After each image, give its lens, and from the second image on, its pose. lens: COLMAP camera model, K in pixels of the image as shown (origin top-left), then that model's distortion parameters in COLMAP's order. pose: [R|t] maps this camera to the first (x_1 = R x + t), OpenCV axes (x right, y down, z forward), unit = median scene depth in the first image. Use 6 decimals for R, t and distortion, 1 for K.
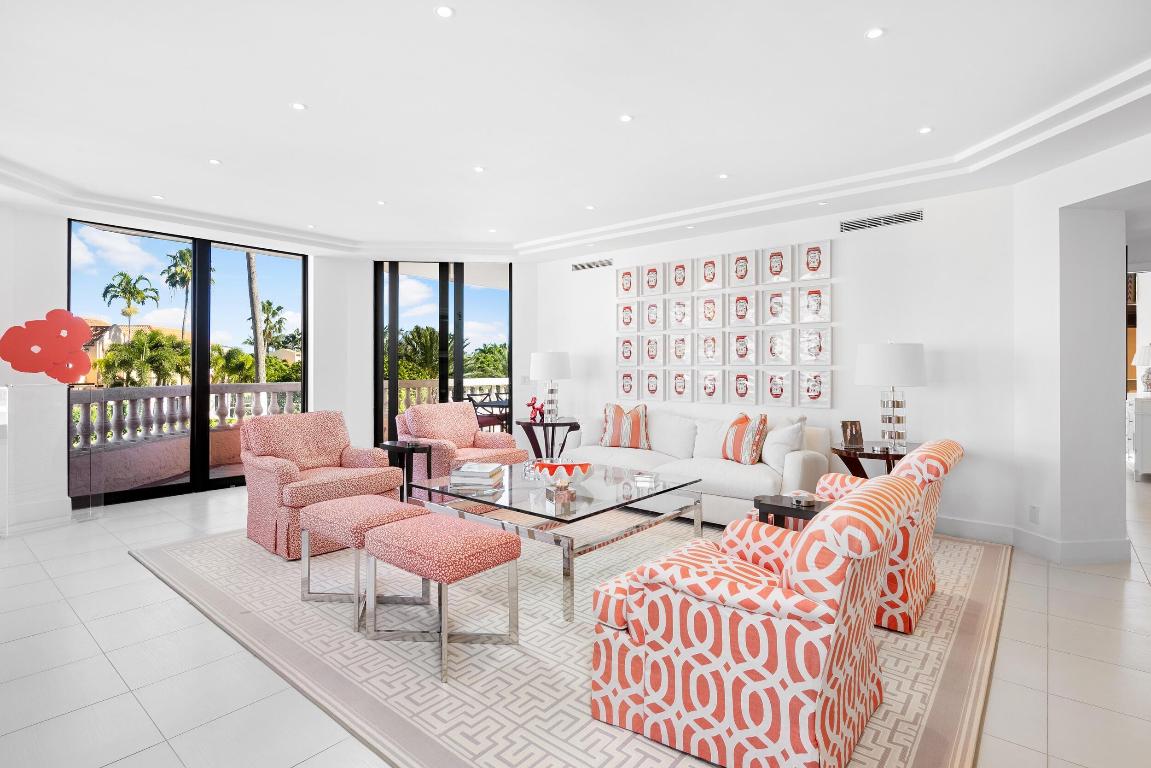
lens RADIAL K [[566.5, 0, 580.9], [0, 566.5, 377.3], [0, 0, 1]] dist [0.006431, -0.002935]
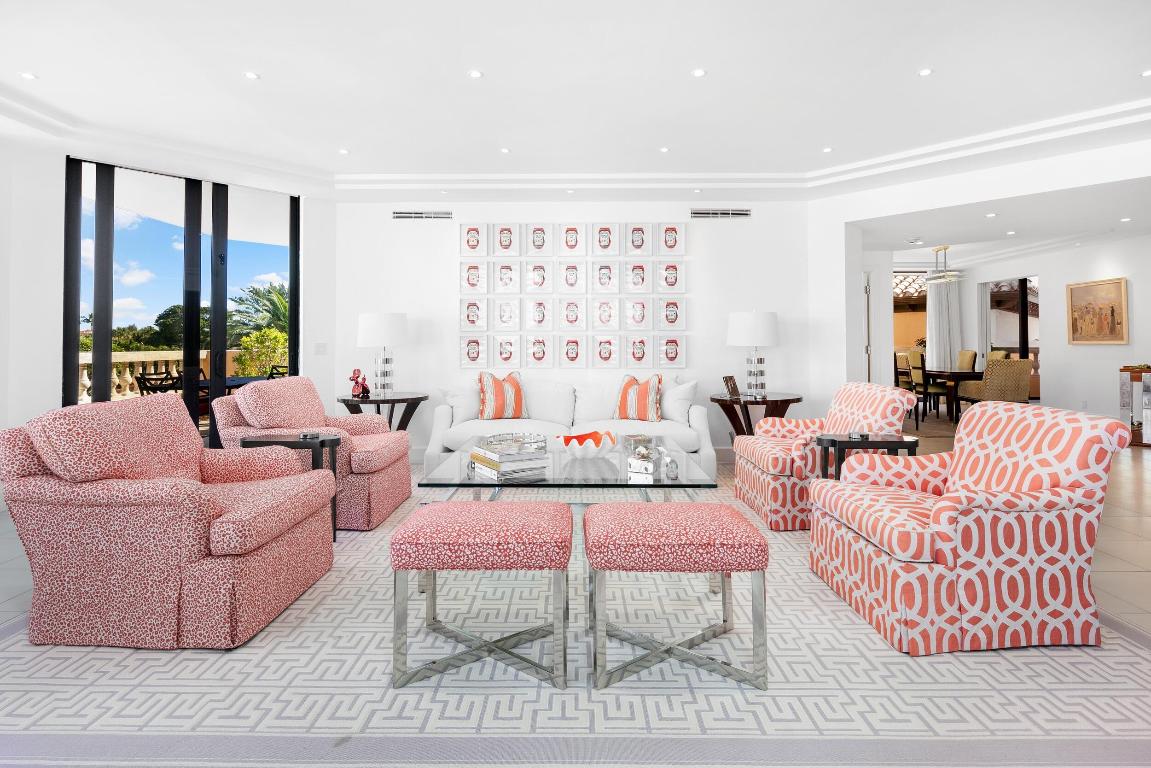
lens RADIAL K [[566.5, 0, 575.3], [0, 566.5, 341.5], [0, 0, 1]] dist [0.006431, -0.002935]
pose [[0.770495, 0.001248, 0.637445, -0.553002], [0.011862, 0.999797, -0.016296, 0.020299], [-0.637336, 0.020117, 0.770323, 0.293149]]
